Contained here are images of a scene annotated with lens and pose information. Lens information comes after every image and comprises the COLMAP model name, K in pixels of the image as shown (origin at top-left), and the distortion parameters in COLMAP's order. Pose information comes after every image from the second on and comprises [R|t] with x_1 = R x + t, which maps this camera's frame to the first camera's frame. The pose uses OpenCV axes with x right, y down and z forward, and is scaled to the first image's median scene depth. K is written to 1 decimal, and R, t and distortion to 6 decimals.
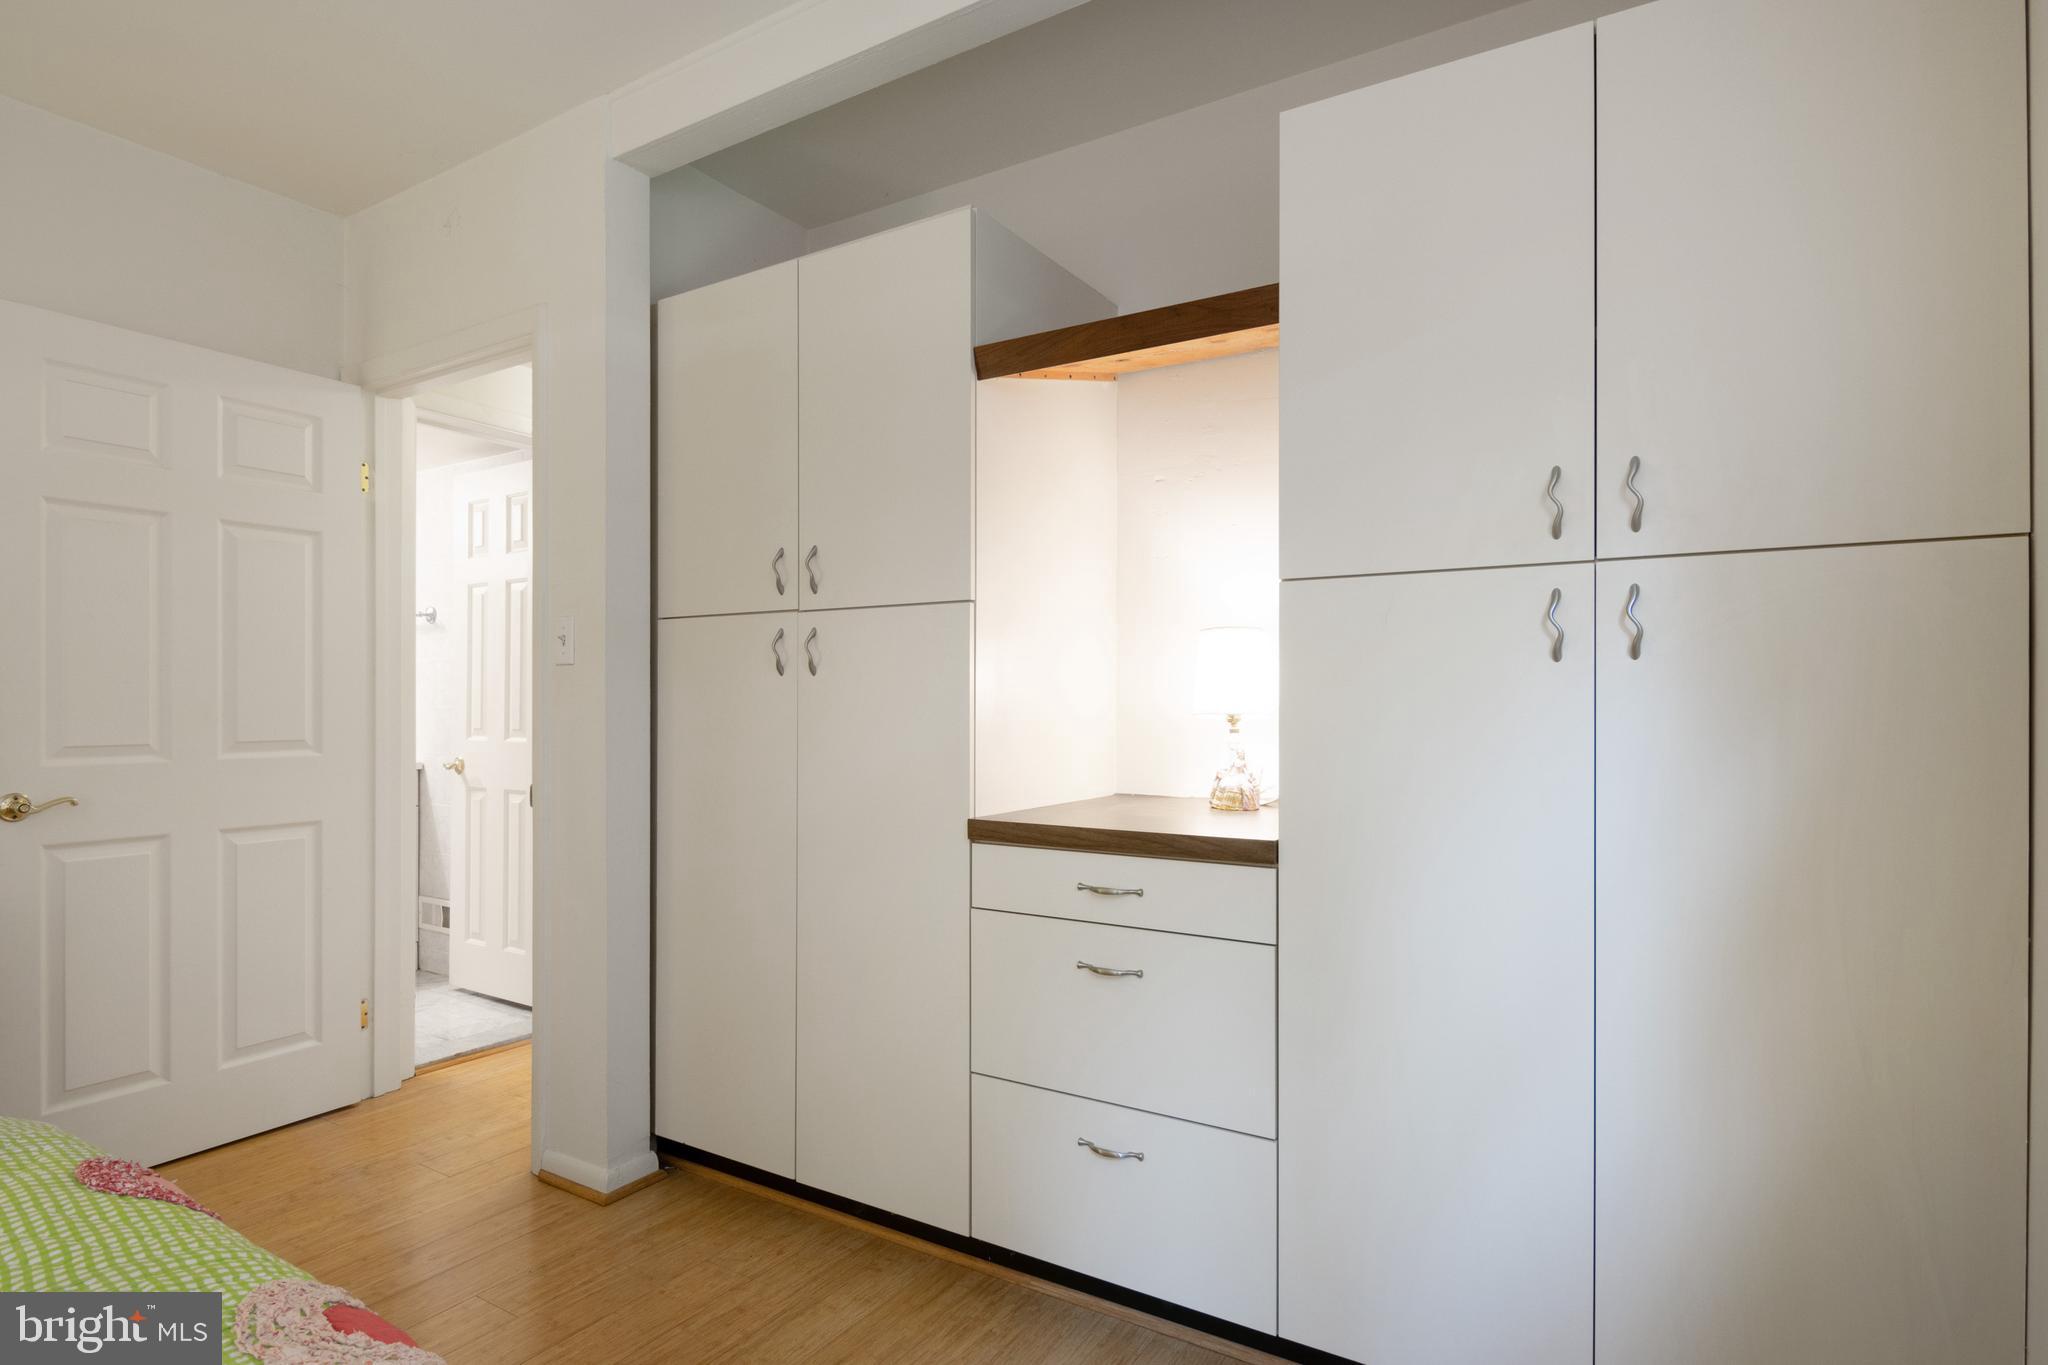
lens RADIAL K [[1055.9, 0, 1019.3], [0, 1055.9, 706.1], [0, 0, 1]] dist [0.010770, -0.014093]
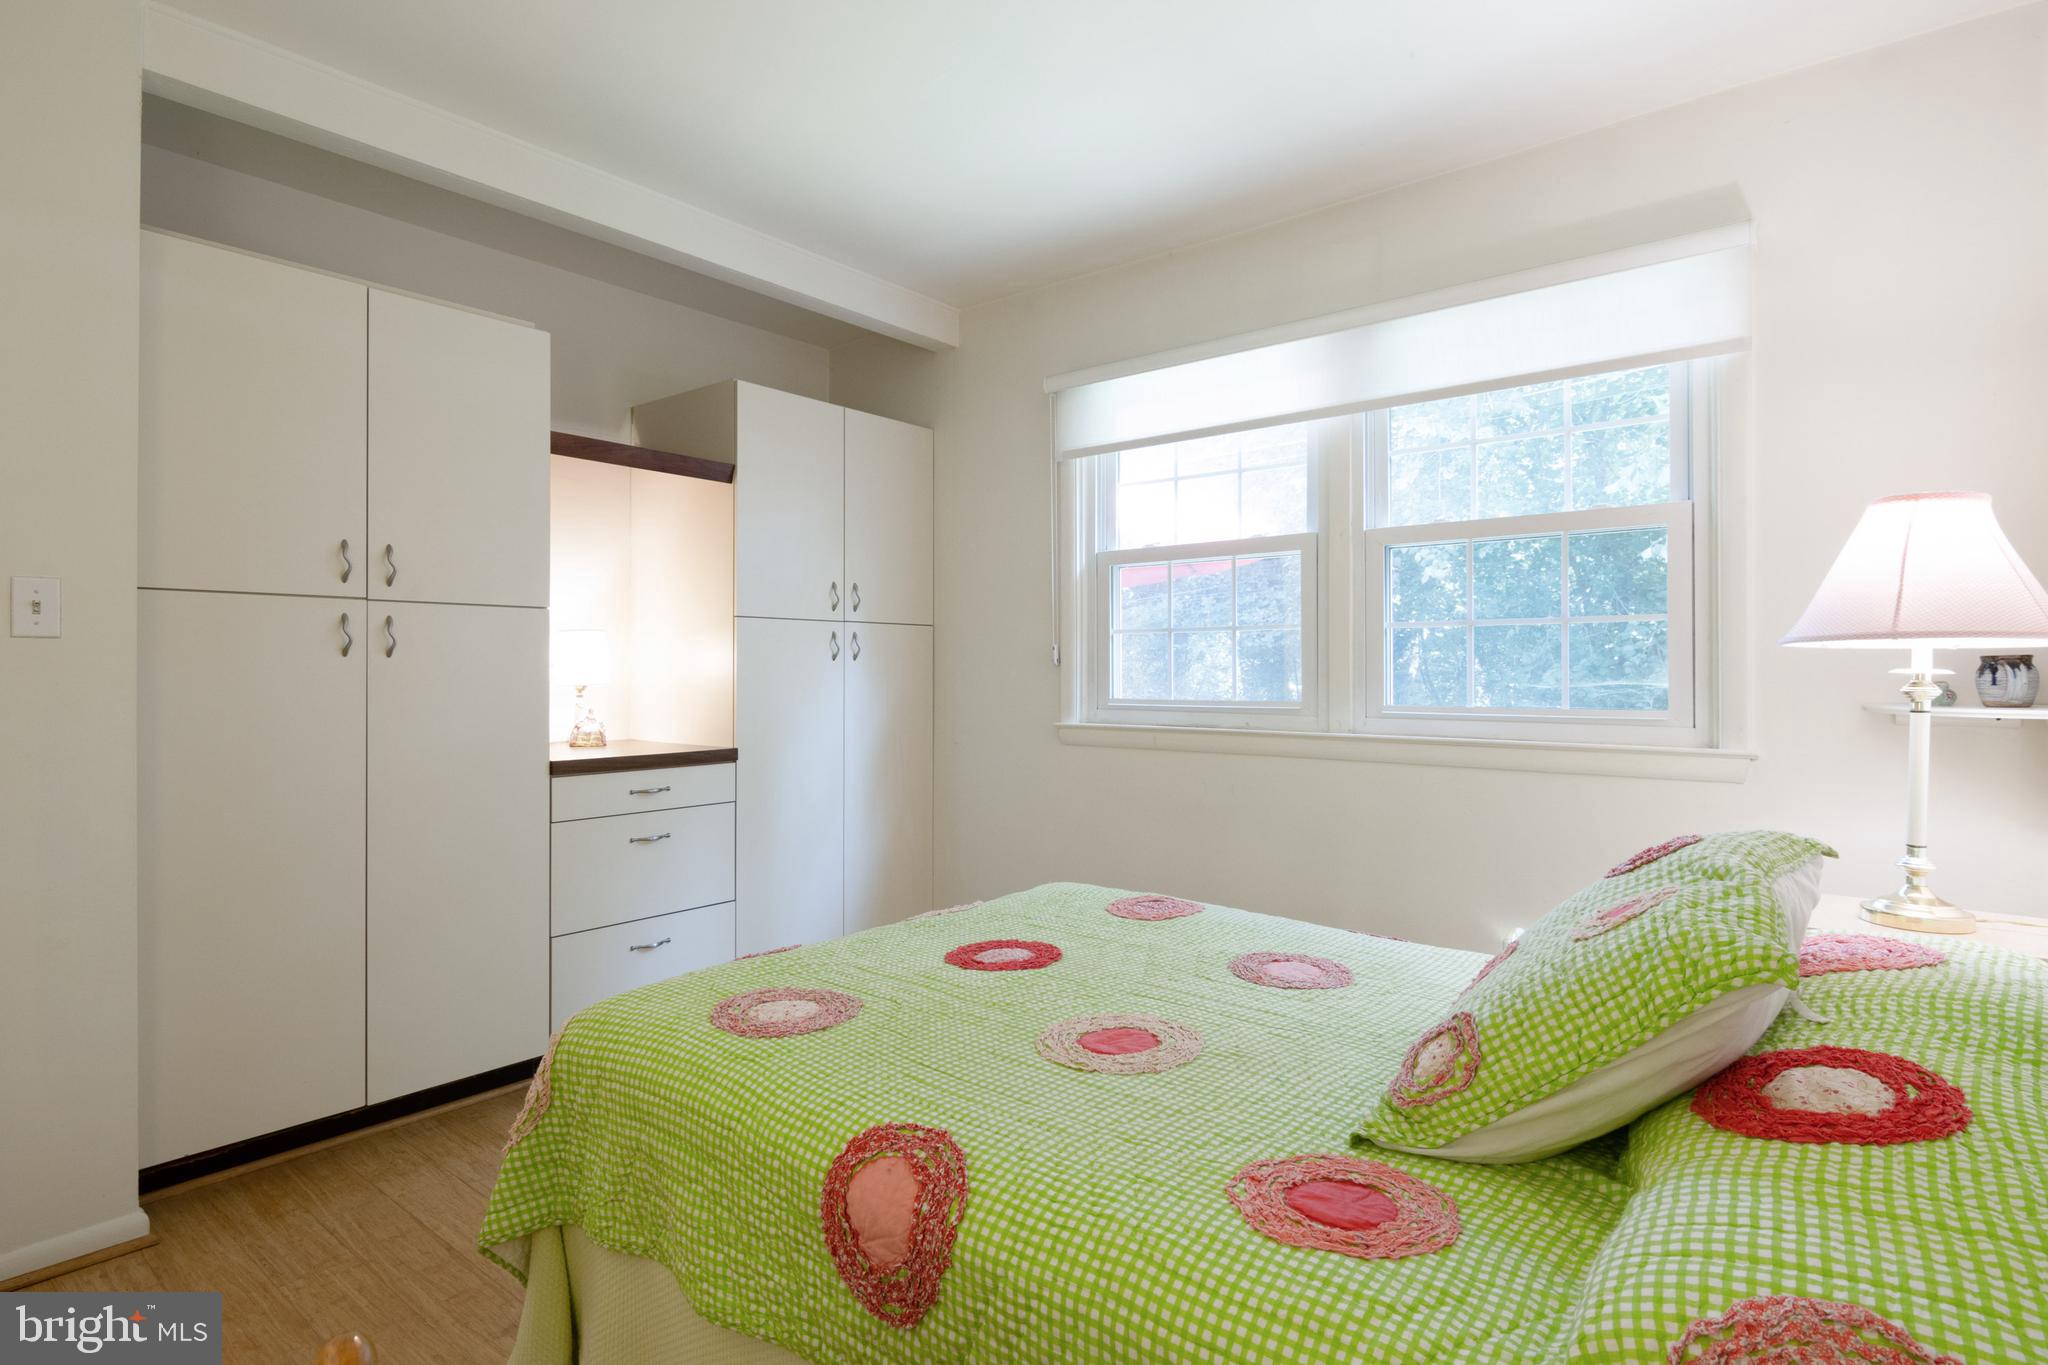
lens RADIAL K [[1049.3, 0, 1018.3], [0, 1049.3, 667.4], [0, 0, 1]] dist [0.008965, -0.011231]
pose [[0.126405, 0.000615, 0.991978, -1.351816], [0.000127, 1.000000, -0.000636, -0.018391], [-0.991979, 0.000207, 0.126405, 0.188576]]
